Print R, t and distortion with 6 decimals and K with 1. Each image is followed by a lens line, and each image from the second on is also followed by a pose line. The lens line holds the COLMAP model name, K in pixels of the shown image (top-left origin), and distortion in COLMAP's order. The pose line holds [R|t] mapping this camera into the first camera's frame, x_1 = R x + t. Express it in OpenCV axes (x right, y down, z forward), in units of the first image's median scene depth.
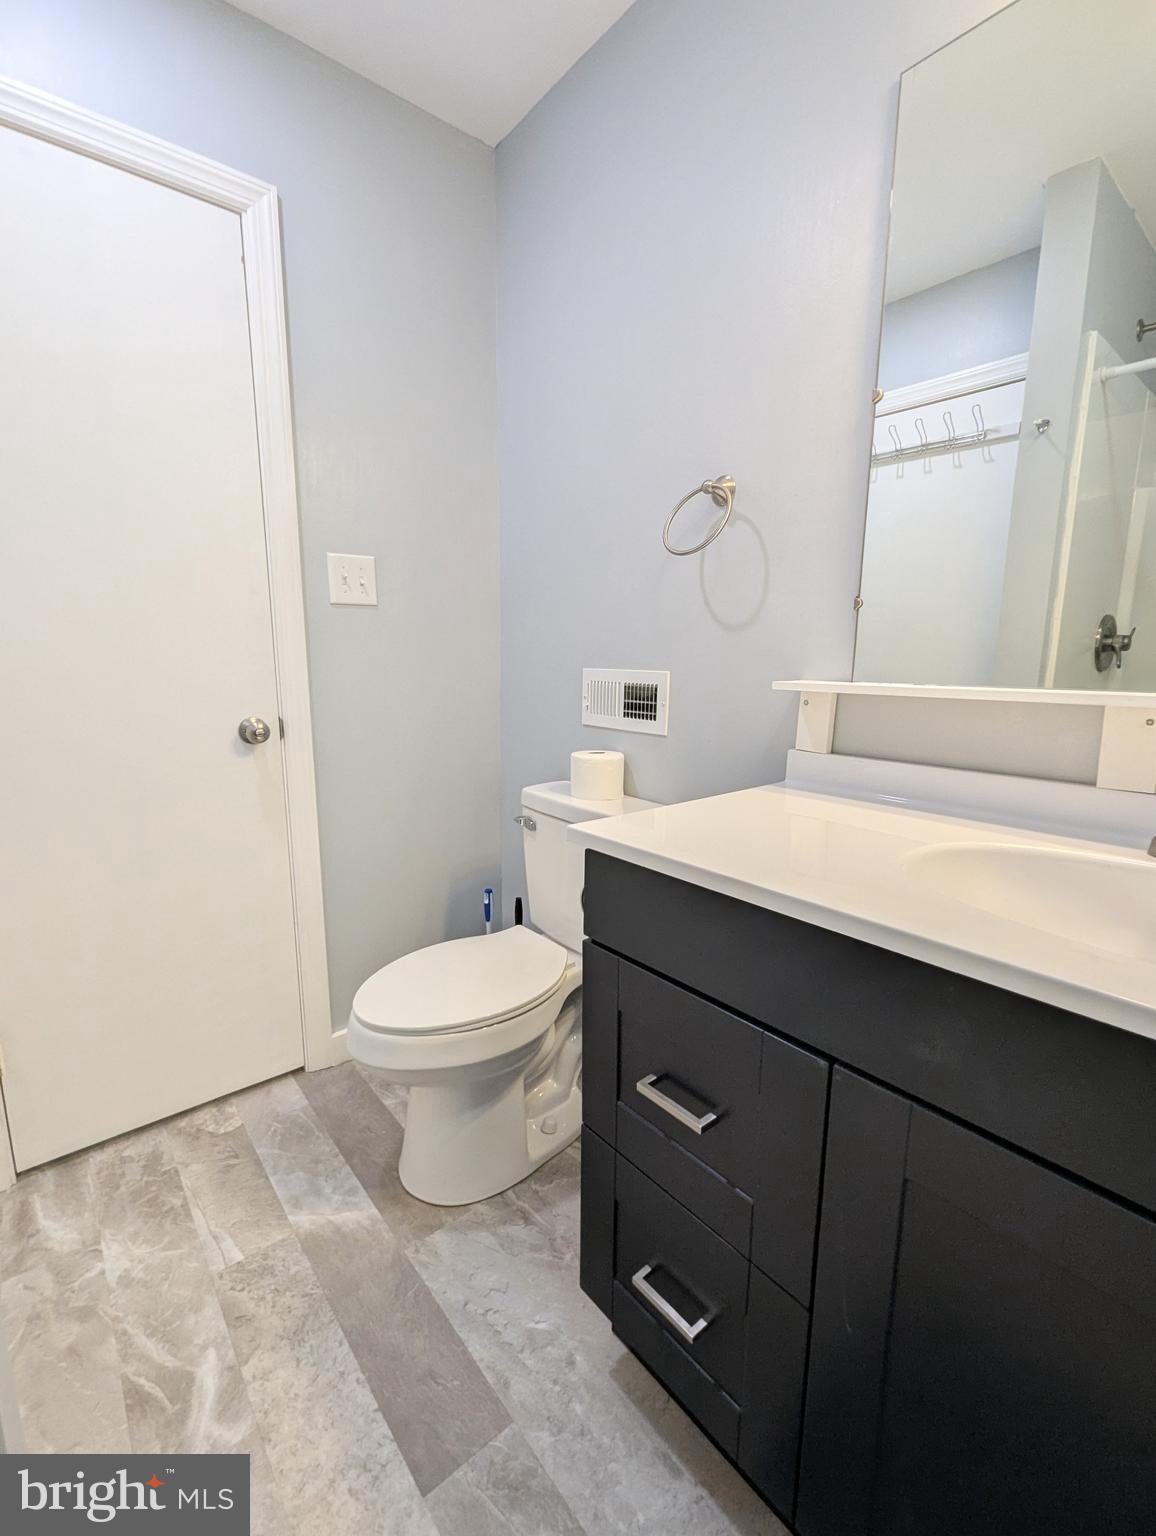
lens RADIAL K [[643.2, 0, 578.0], [0, 643.2, 768.0], [0, 0, 1]] dist [0.001005, 0.000077]
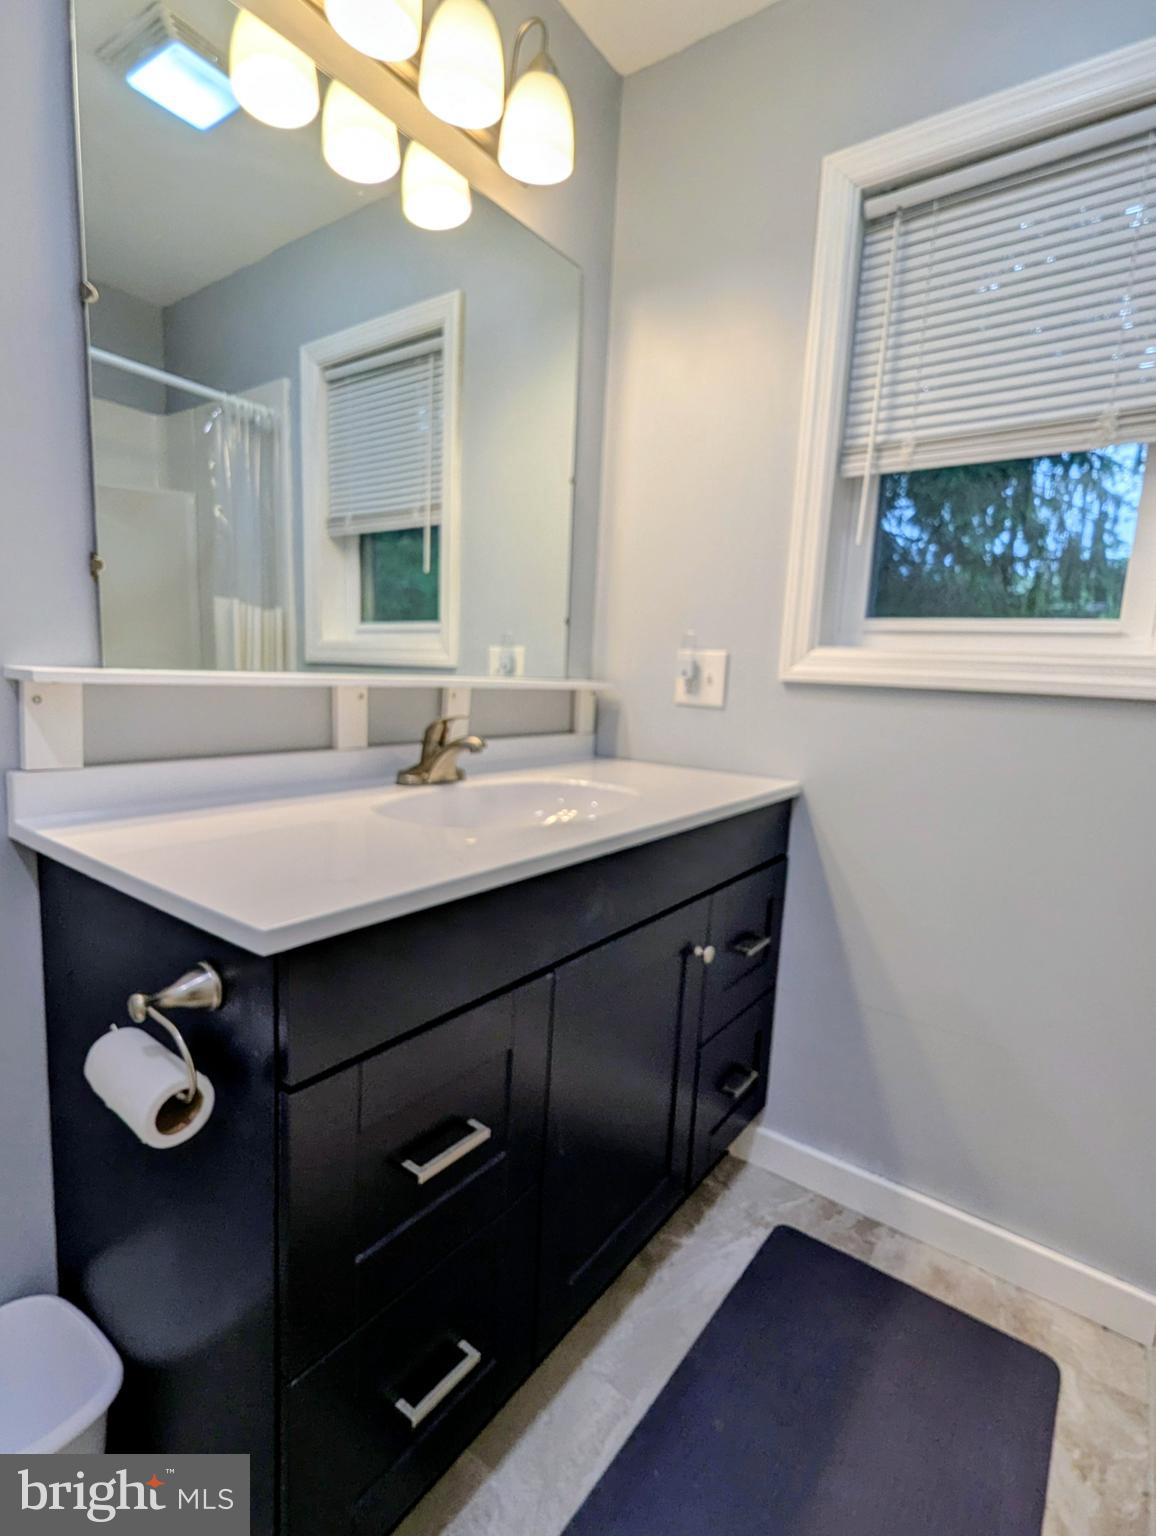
lens RADIAL K [[739.2, 0, 578.0], [0, 739.2, 768.0], [0, 0, 1]] dist [-0.001852, -0.000056]
pose [[-0.208891, -0.156281, 0.965371, -0.676908], [0.116658, 0.976117, 0.183264, -0.140690], [-0.970956, 0.150901, -0.185671, 0.794456]]
